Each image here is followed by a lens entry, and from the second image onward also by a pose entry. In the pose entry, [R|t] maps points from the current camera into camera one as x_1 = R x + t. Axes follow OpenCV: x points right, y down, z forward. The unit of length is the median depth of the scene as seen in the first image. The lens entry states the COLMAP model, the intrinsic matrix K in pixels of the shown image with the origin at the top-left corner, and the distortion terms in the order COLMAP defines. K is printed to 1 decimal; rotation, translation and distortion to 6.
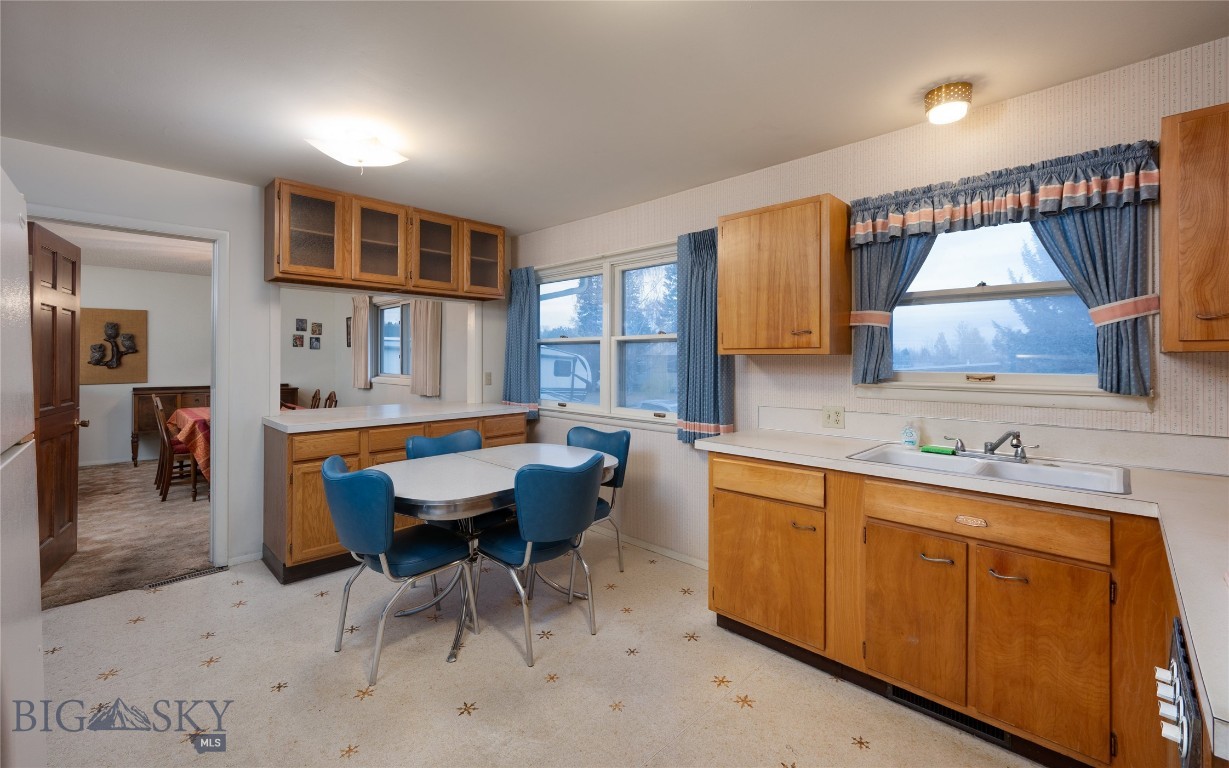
lens RADIAL K [[520.3, 0, 592.4], [0, 520.3, 352.6], [0, 0, 1]] dist [0.000287, -0.000049]
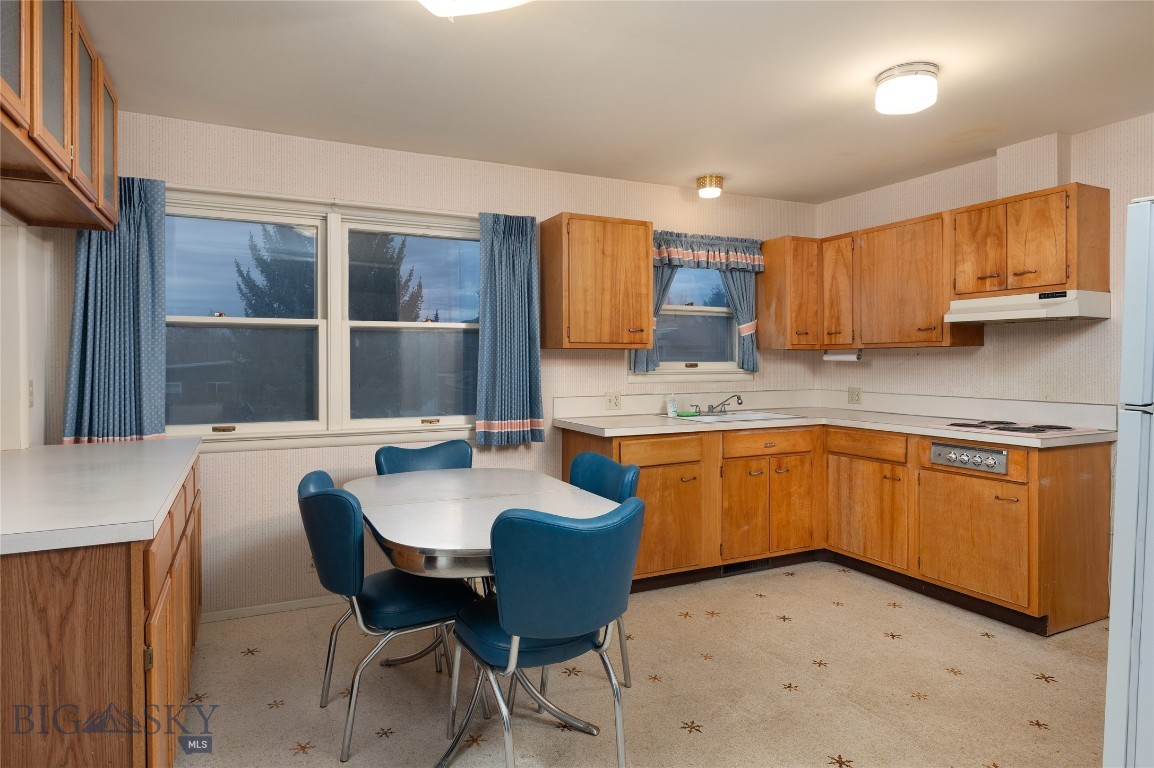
lens RADIAL K [[658.3, 0, 573.3], [0, 658.3, 367.4], [0, 0, 1]] dist [0.017112, -0.000170]
pose [[0.314460, -0.012599, 0.949187, -1.188335], [-0.009386, 0.999822, 0.016381, 0.025144], [-0.949224, -0.014060, 0.314286, 0.706197]]
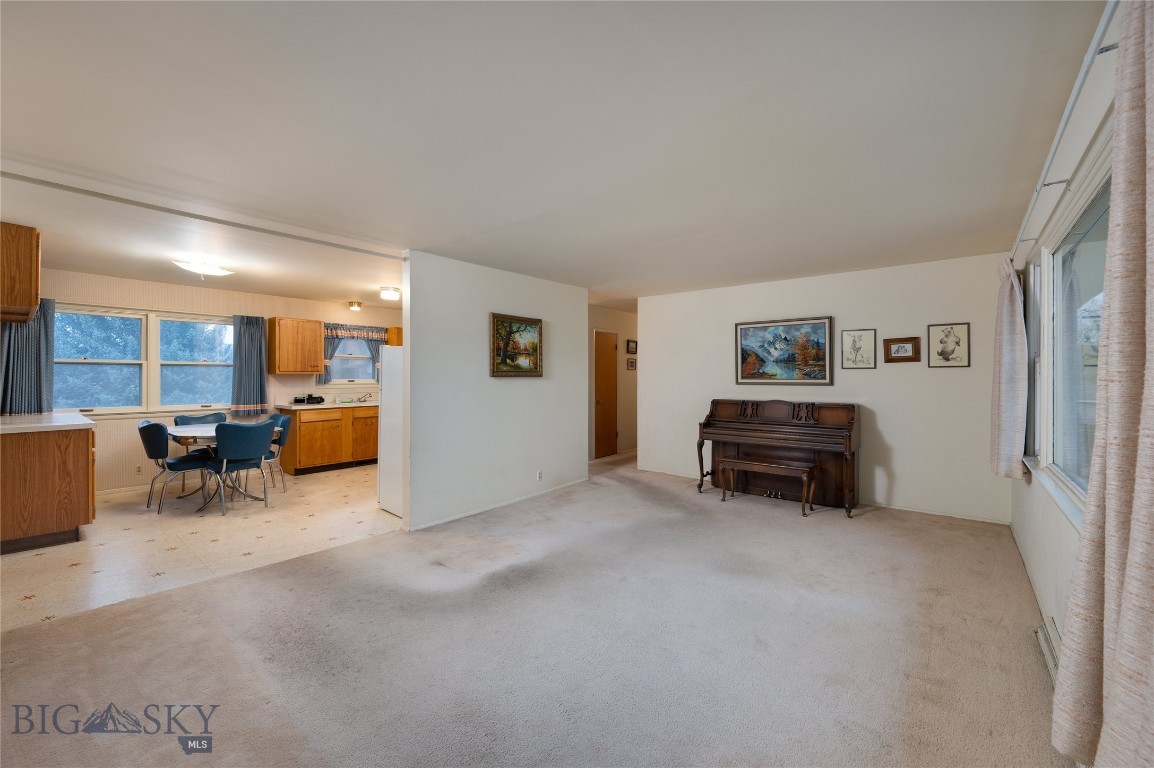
lens RADIAL K [[456.5, 0, 580.8], [0, 456.5, 376.4], [0, 0, 1]] dist [0.000122, -0.000187]
pose [[-0.106562, -0.001192, 0.994305, -2.459557], [-0.012450, 0.999922, -0.000135, -0.000950], [-0.994228, -0.012393, -0.106569, -0.217831]]
